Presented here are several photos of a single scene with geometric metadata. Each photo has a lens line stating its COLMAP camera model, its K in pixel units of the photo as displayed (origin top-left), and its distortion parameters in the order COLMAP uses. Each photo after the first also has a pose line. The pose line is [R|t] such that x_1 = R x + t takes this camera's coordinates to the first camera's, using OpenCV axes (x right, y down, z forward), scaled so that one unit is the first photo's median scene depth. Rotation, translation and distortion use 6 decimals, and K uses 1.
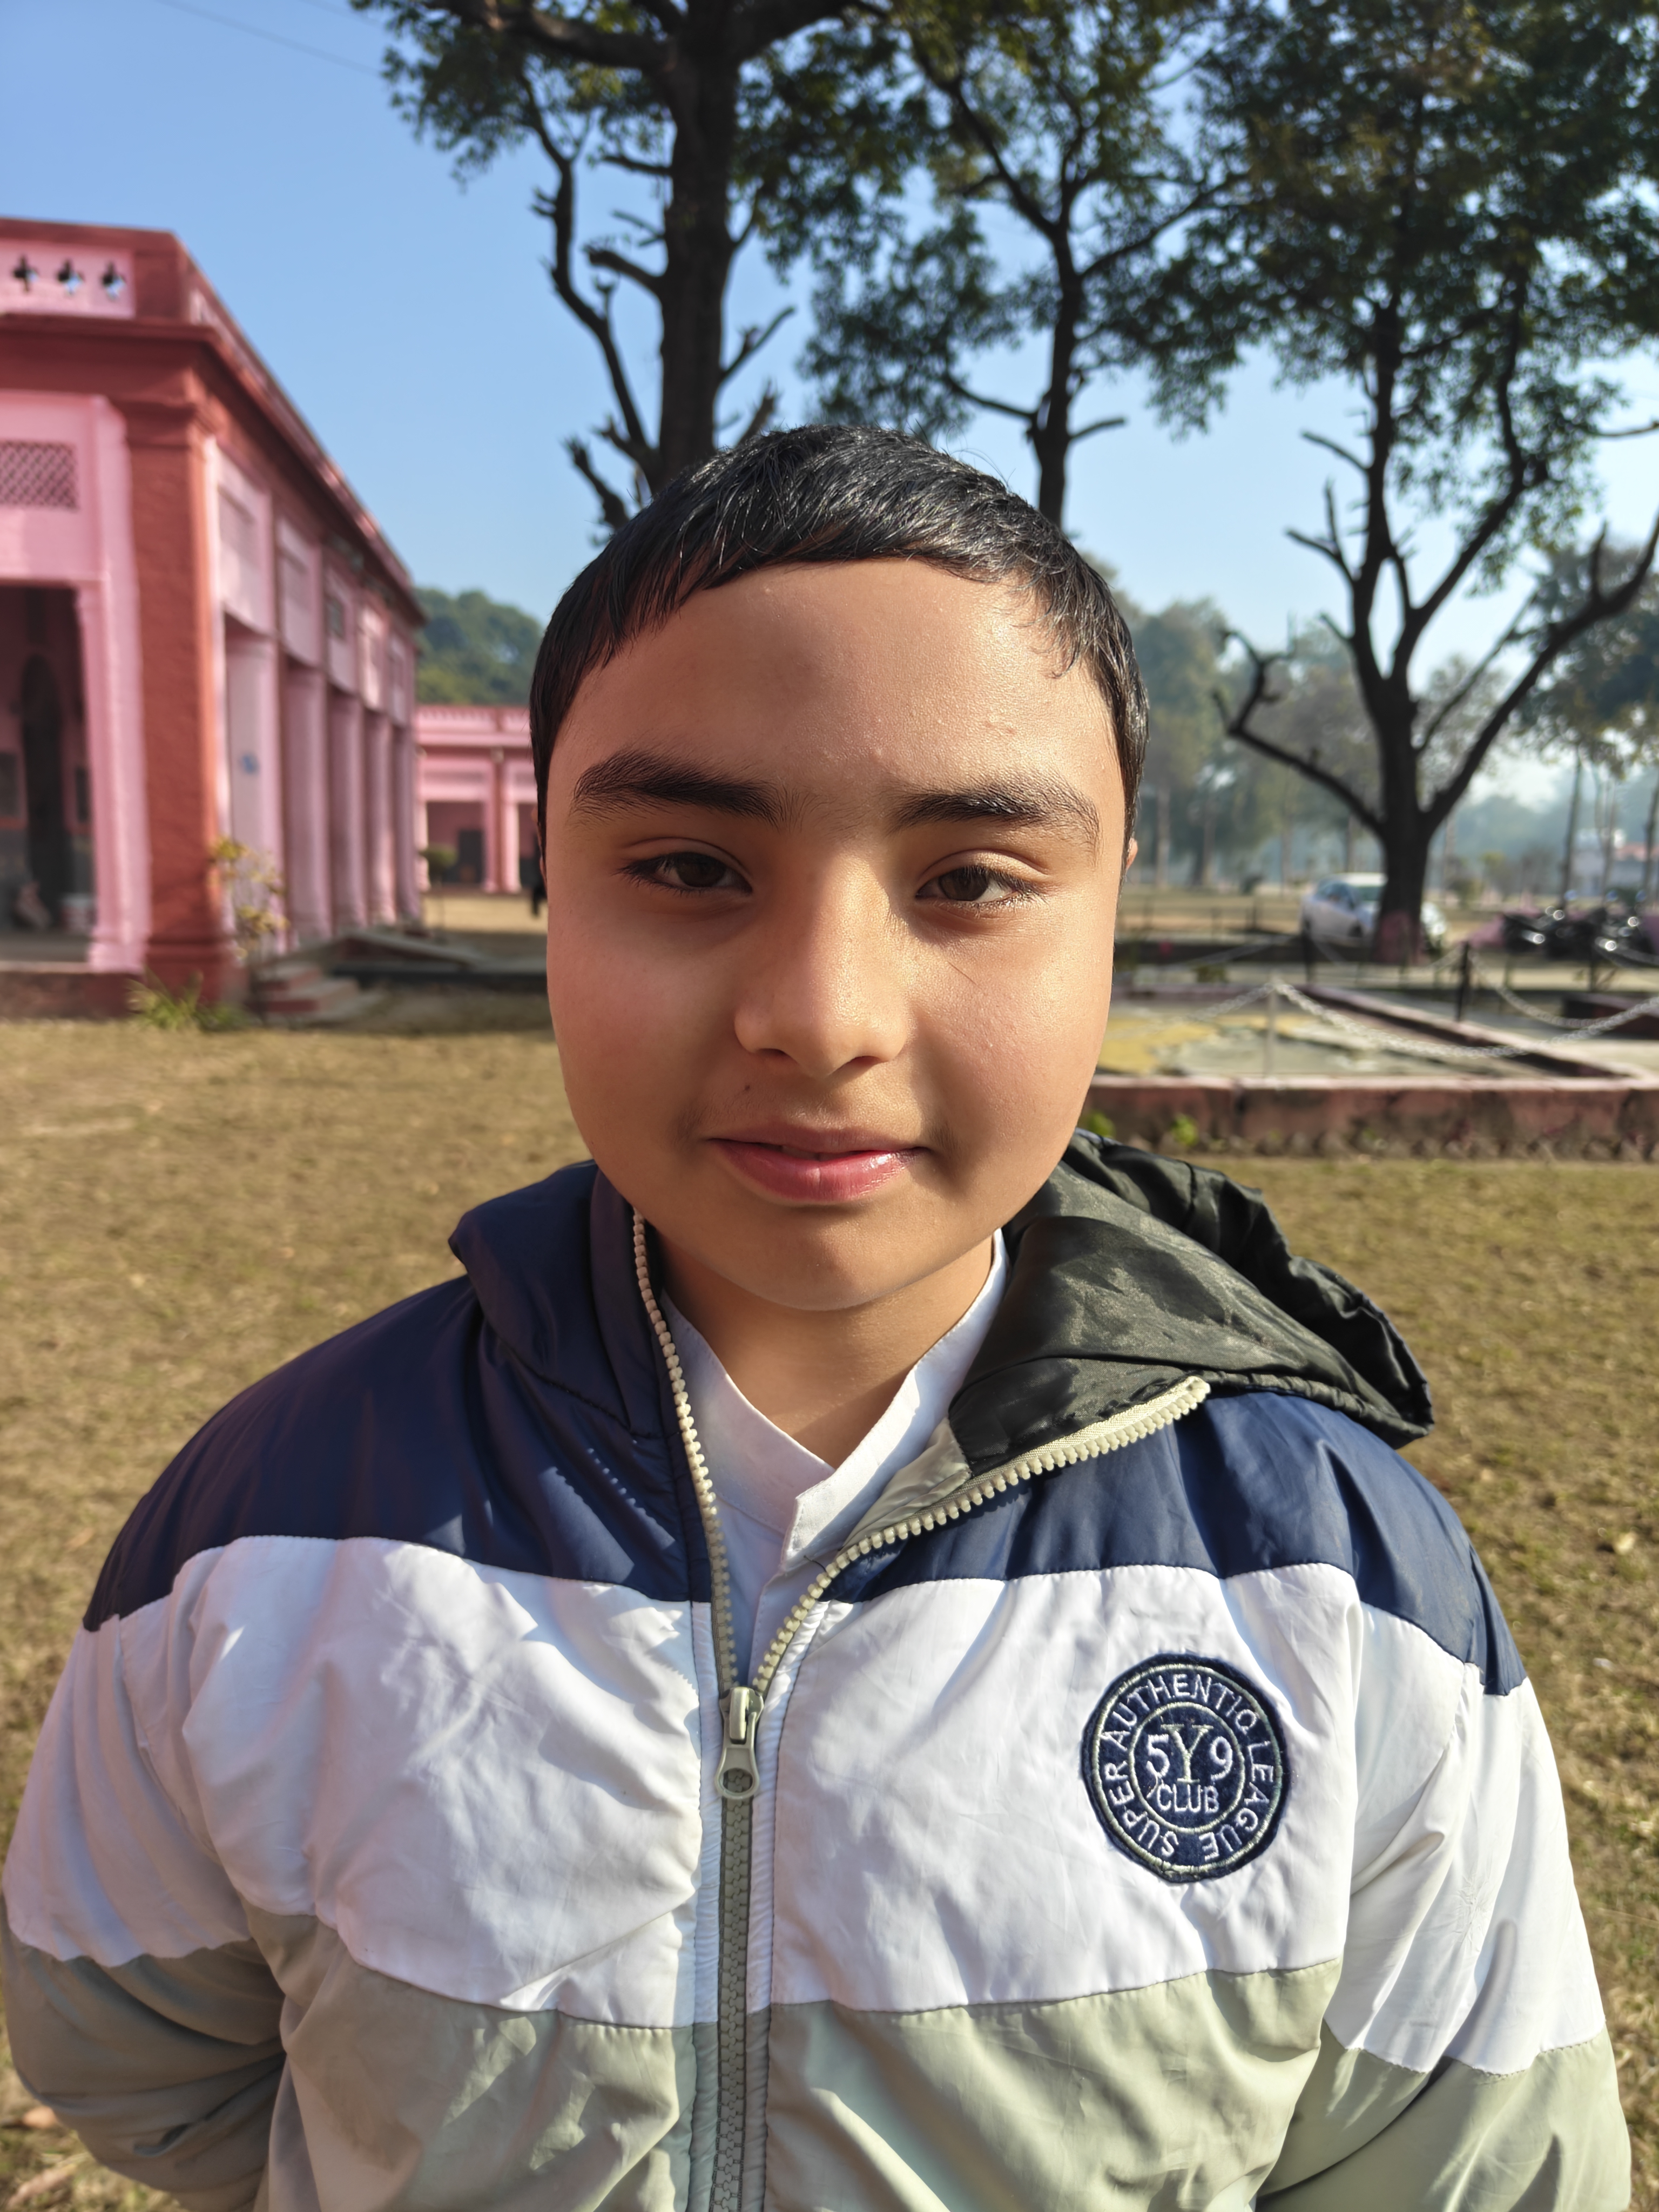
lens RADIAL K [[1672.2, 0, 823.1], [0, 1672.2, 1119.0], [0, 0, 1]] dist [0.006023, 0.001241]
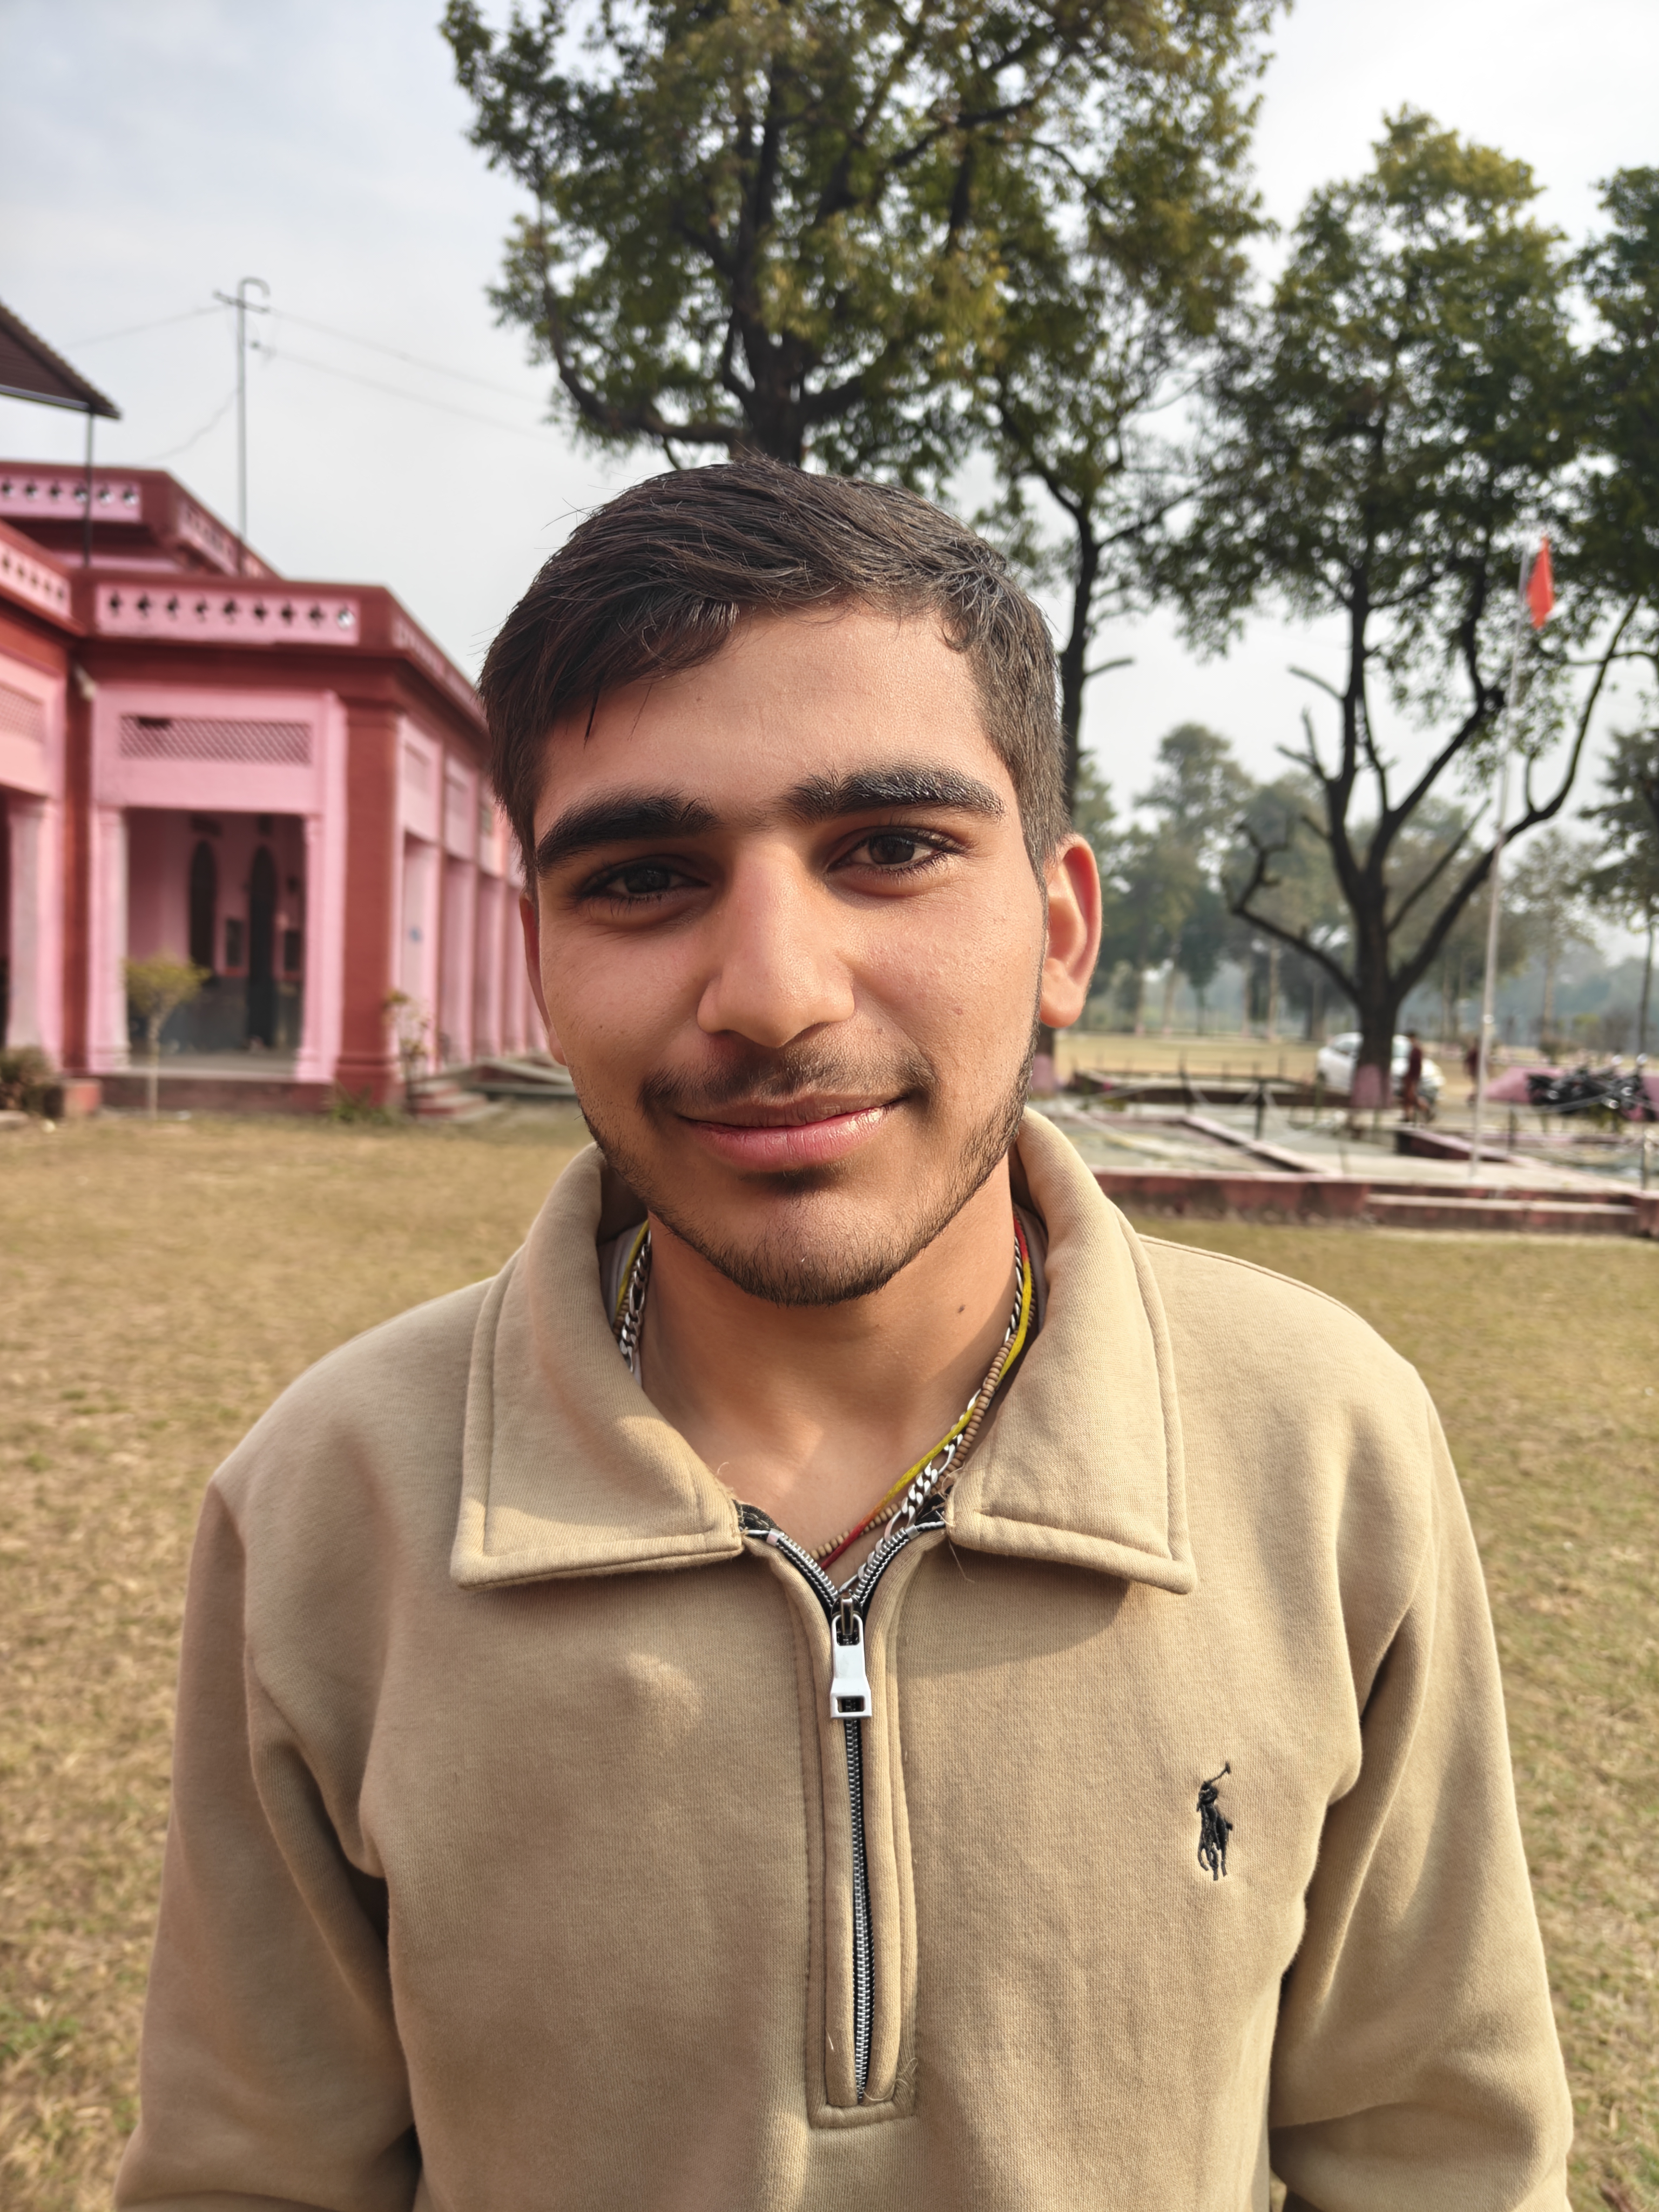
lens RADIAL K [[1698.4, 0, 829.5], [0, 1698.4, 1106.0], [0, 0, 1]] dist [-0.031166, 0.049403]
pose [[0.995956, 0.025865, -0.086040, 0.071664], [-0.033797, 0.995180, -0.092055, 0.026331], [0.083244, 0.094591, 0.992030, -0.204443]]
